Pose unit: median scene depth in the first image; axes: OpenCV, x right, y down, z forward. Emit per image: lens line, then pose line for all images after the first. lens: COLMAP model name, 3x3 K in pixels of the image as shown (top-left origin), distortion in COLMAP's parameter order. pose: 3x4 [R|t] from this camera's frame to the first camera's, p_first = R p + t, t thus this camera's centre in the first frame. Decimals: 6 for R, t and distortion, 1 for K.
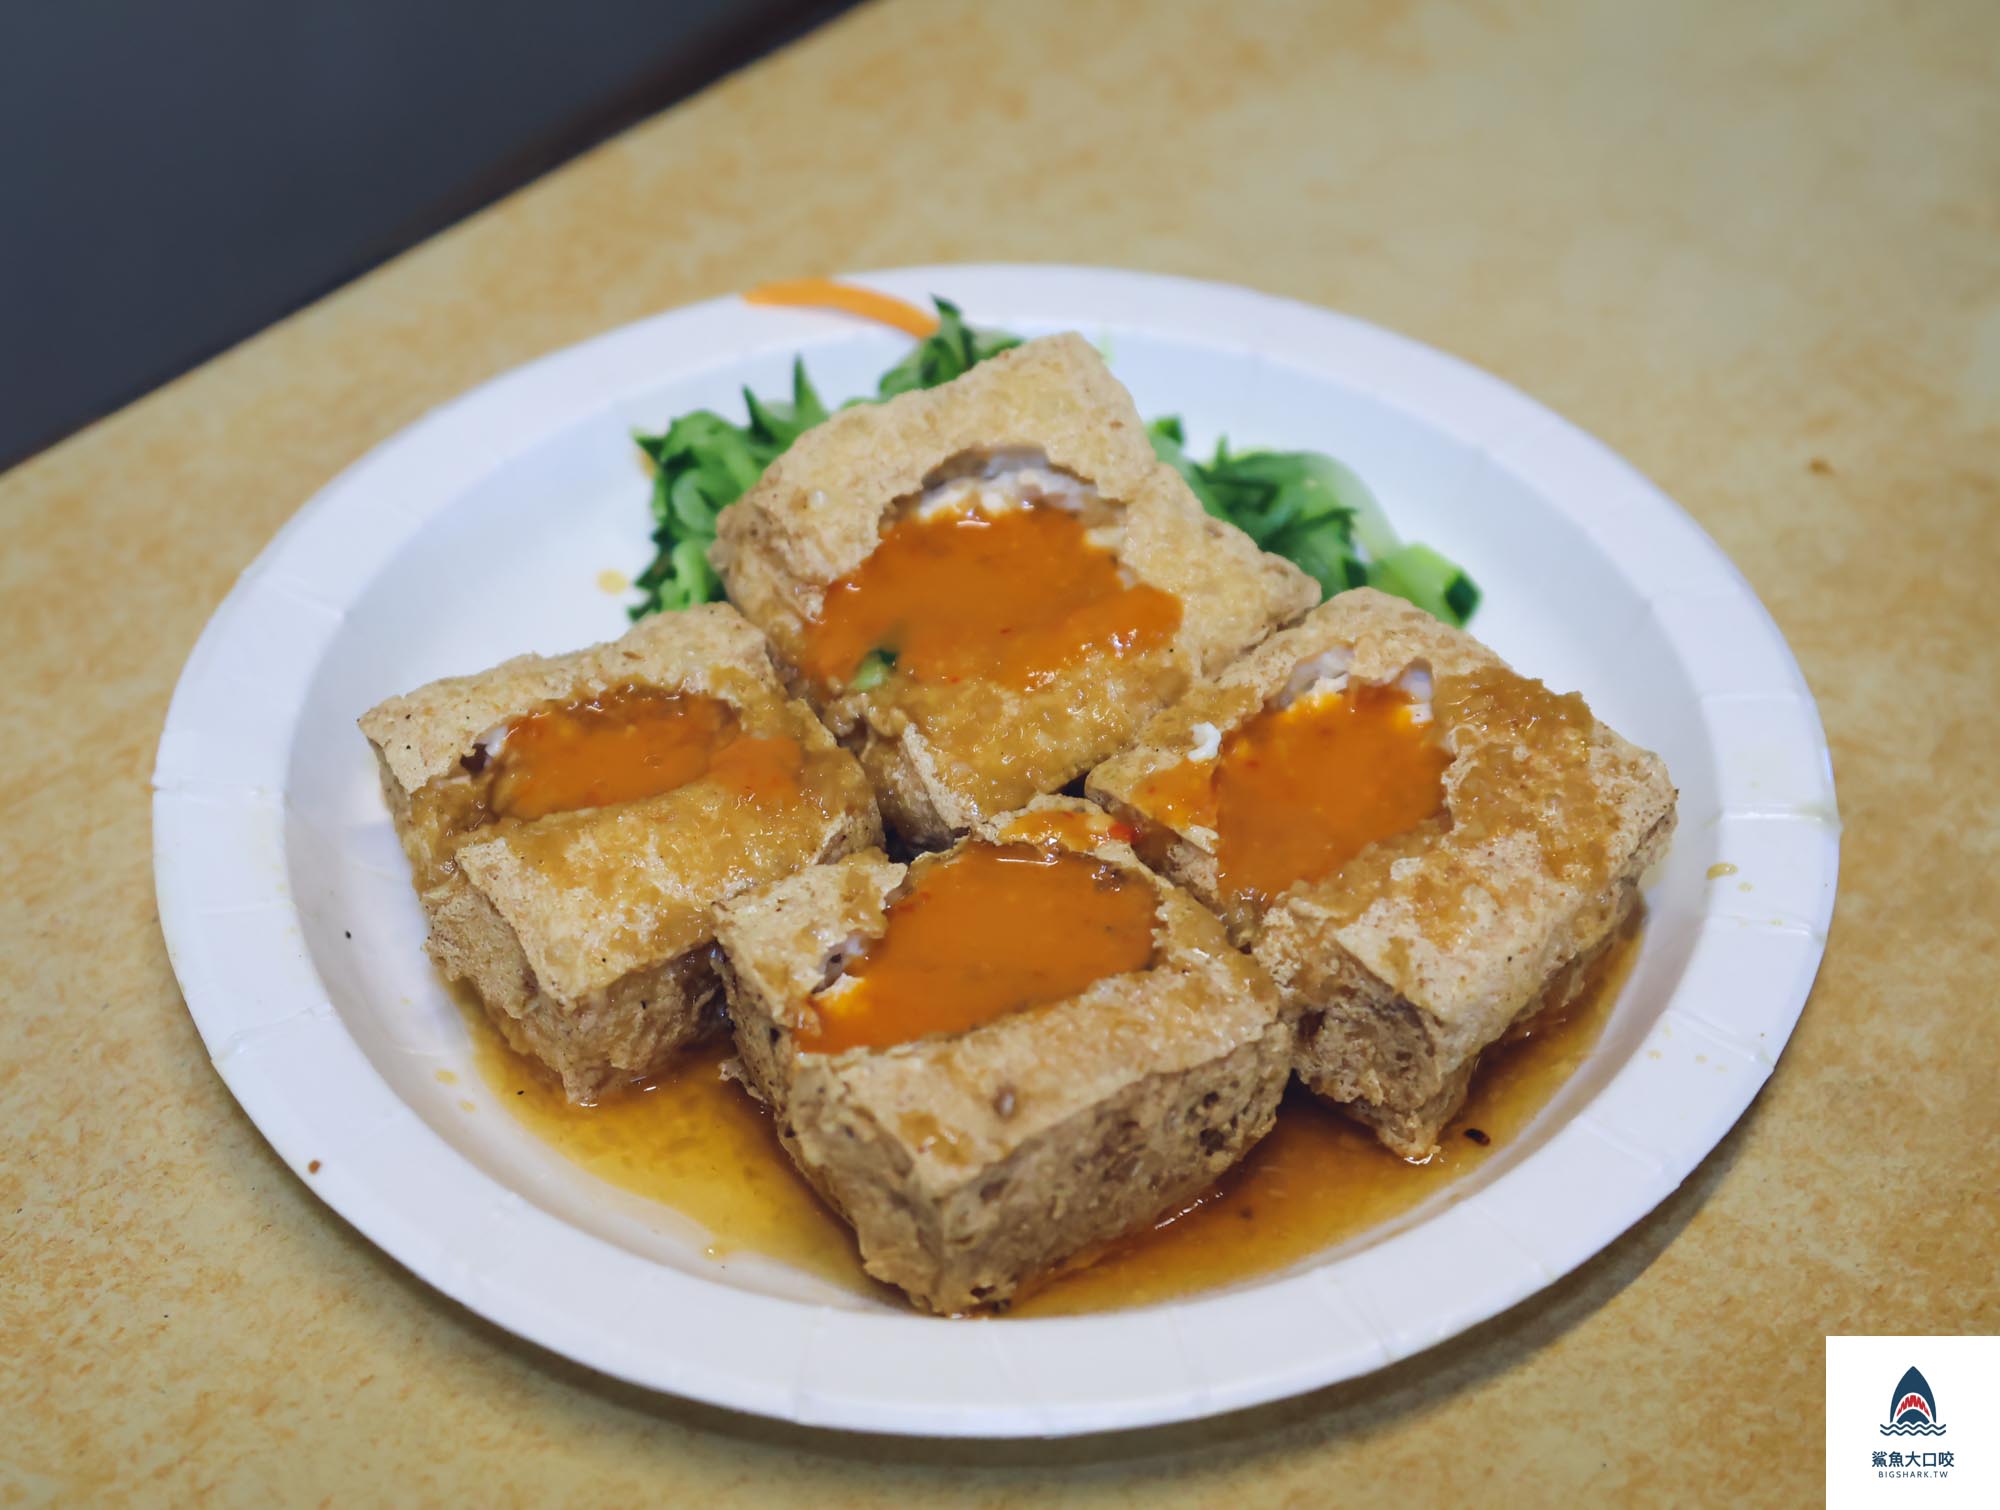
lens RADIAL K [[3677.7, 0, 1073.8], [0, 3677.7, 862.2], [0, 0, 1]] dist [0.019946, 0.000000]
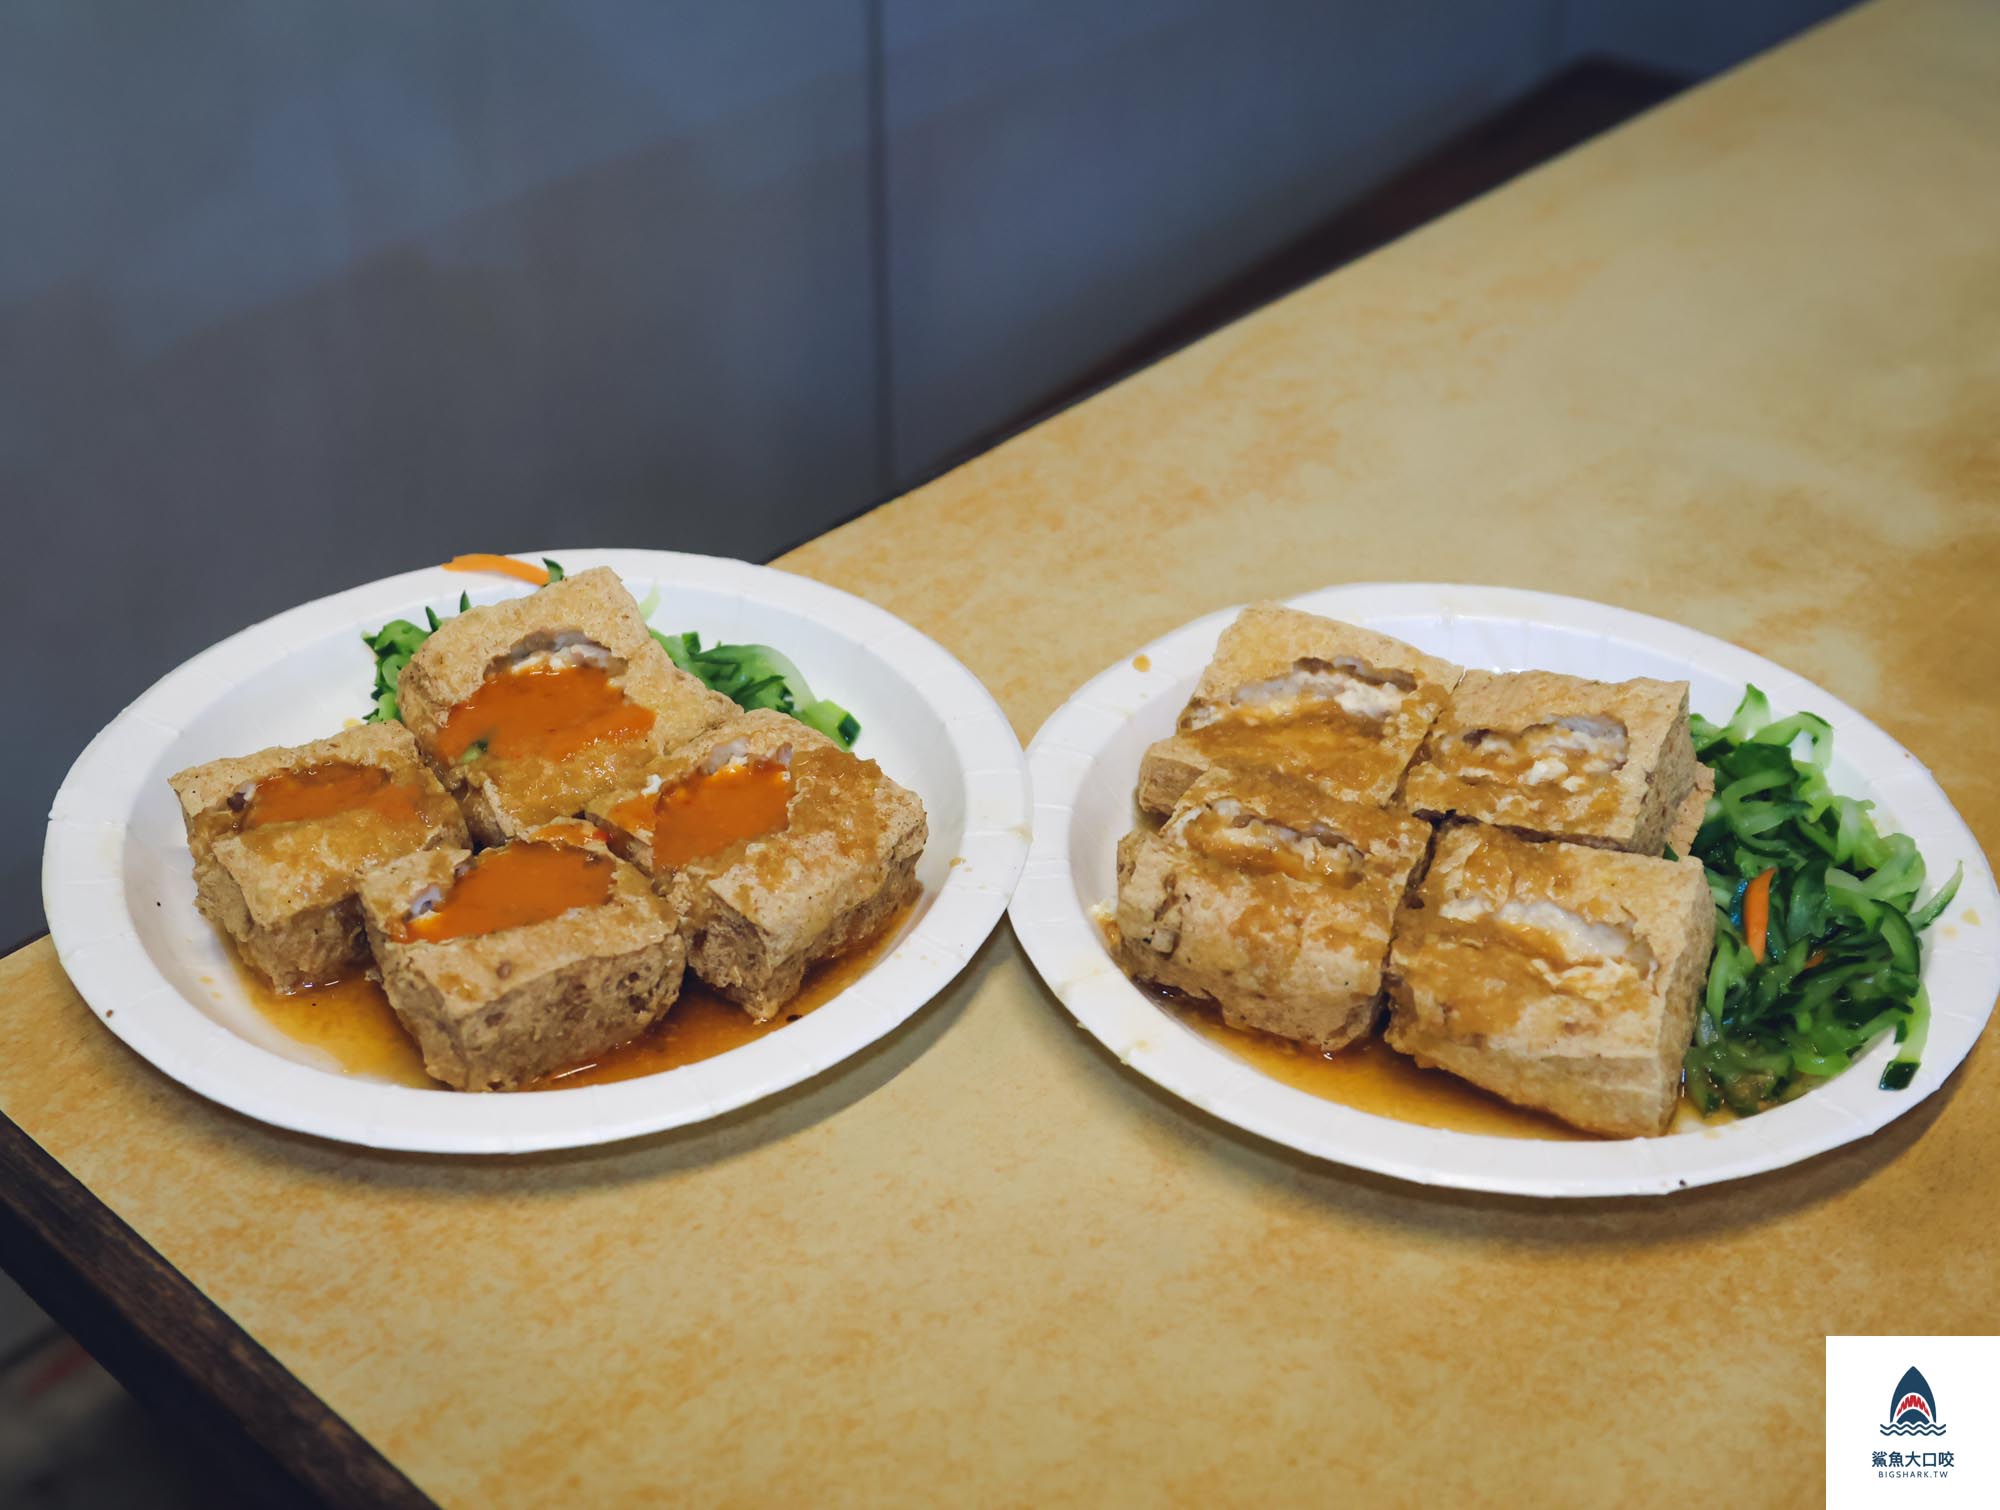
lens RADIAL K [[2574.9, 0, 1006.3], [0, 2574.9, 820.2], [0, 0, 1]] dist [-0.026226, 0.000000]
pose [[0.999732, 0.000792, 0.023141, 0.178862], [0.001965, 0.992906, -0.118885, 0.131442], [-0.023071, 0.118898, 0.992638, -0.206292]]
